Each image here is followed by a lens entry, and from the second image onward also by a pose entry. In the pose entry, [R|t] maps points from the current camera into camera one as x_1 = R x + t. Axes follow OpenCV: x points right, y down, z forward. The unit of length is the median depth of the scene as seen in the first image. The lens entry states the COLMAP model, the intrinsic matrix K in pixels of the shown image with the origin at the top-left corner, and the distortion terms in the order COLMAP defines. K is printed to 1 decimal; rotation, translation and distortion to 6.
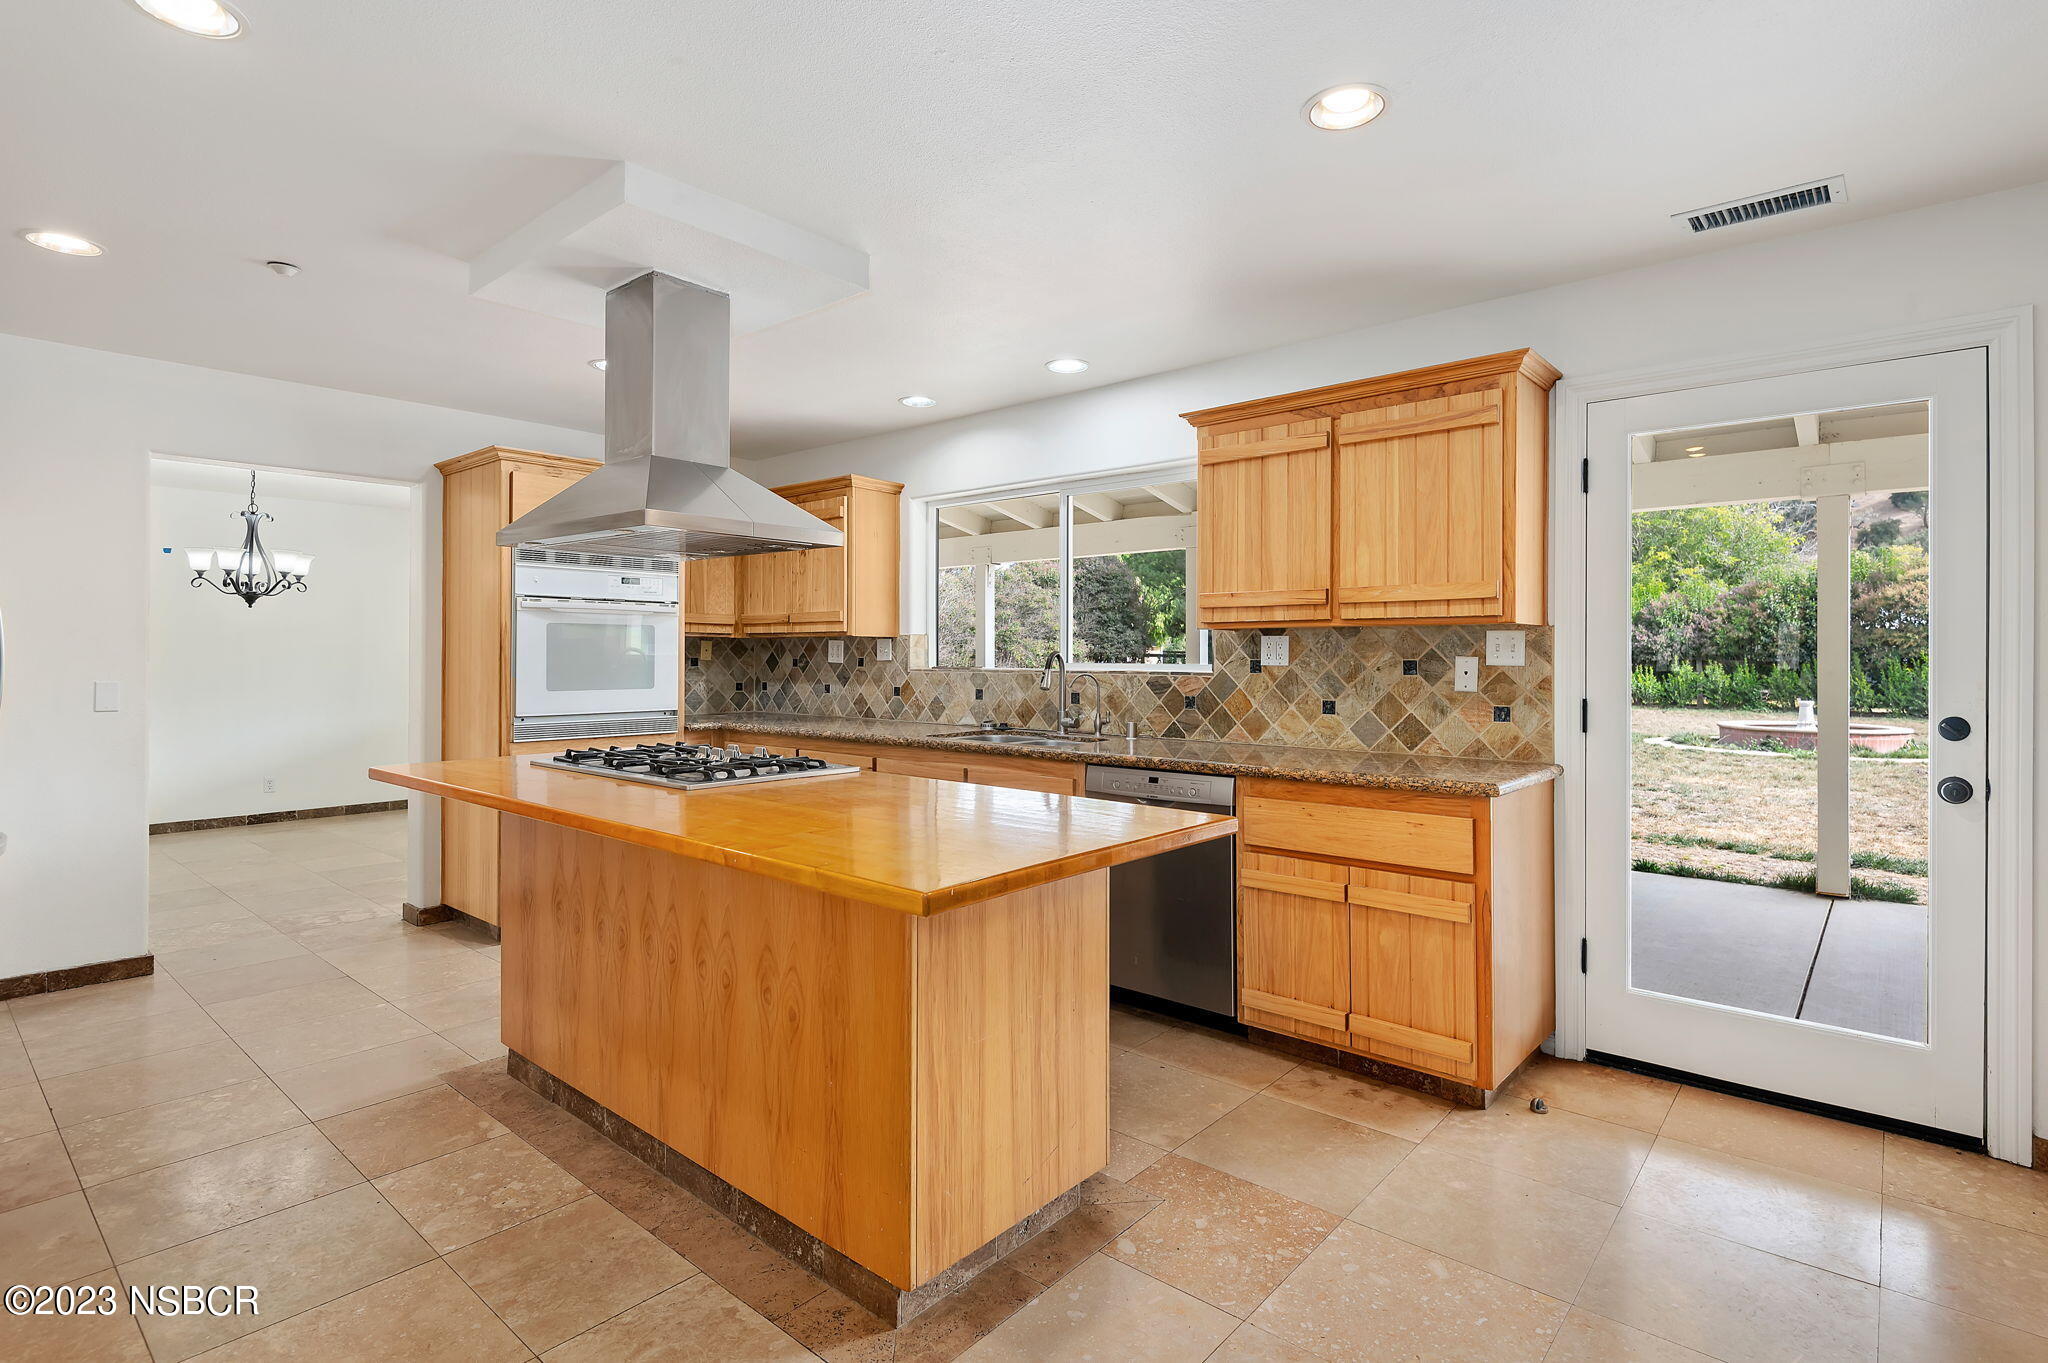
lens RADIAL K [[986.6, 0, 1036.0], [0, 986.6, 663.9], [0, 0, 1]] dist [-0.000975, -0.000917]
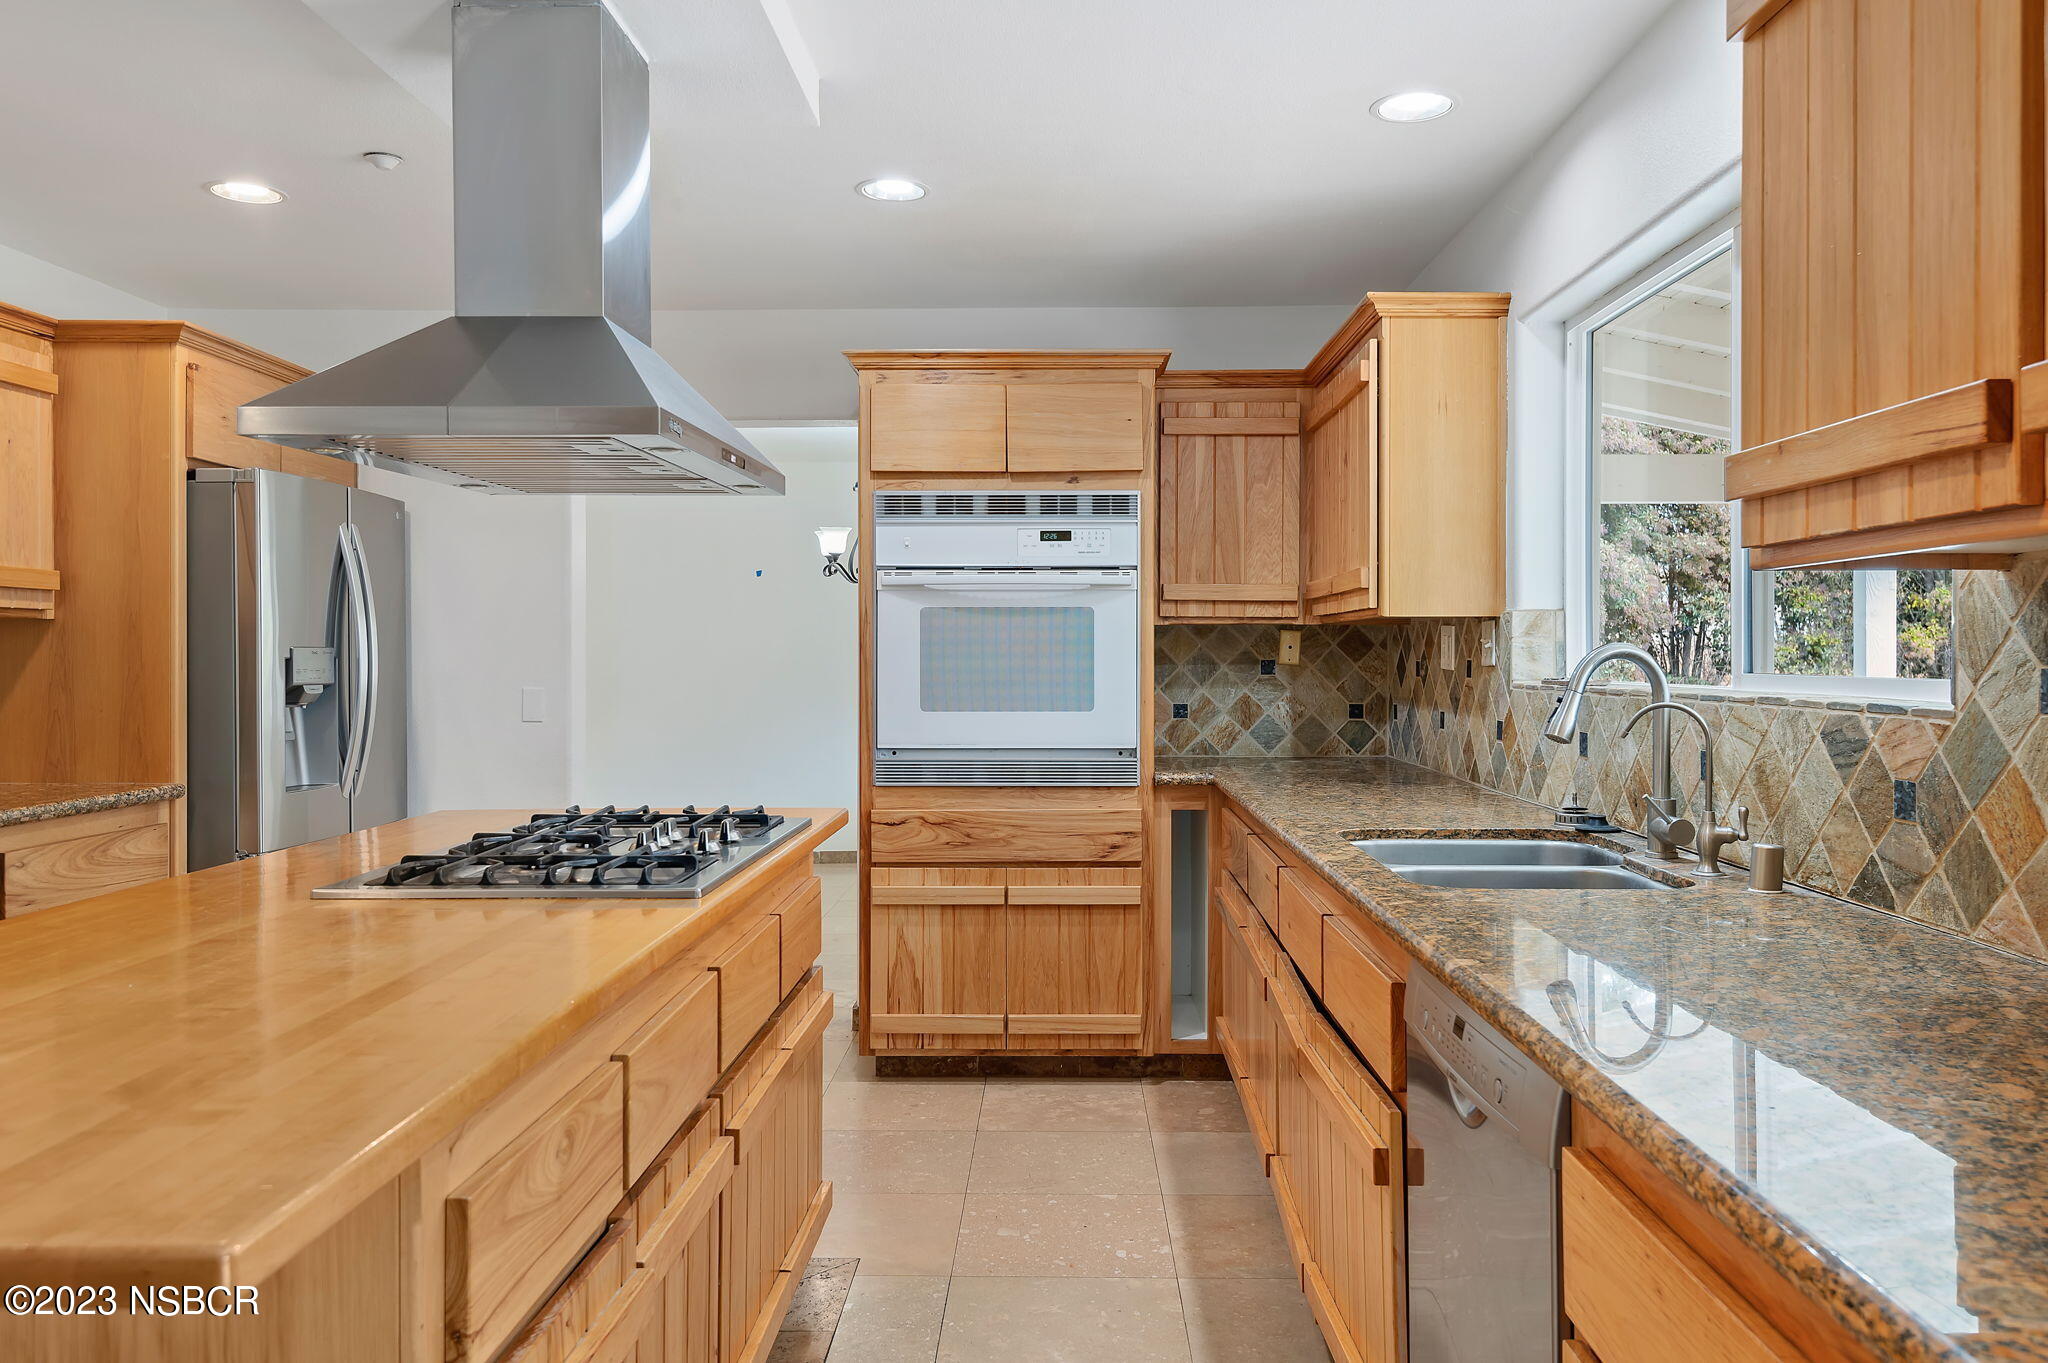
lens RADIAL K [[1487.7, 0, 1024.7], [0, 1487.7, 667.8], [0, 0, 1]] dist [0.047914, 0.001768]
pose [[0.634594, 0.004234, -0.772834, 0.282187], [-0.004328, 0.999989, 0.001925, -0.003048], [0.772833, 0.002123, 0.634605, 0.375808]]
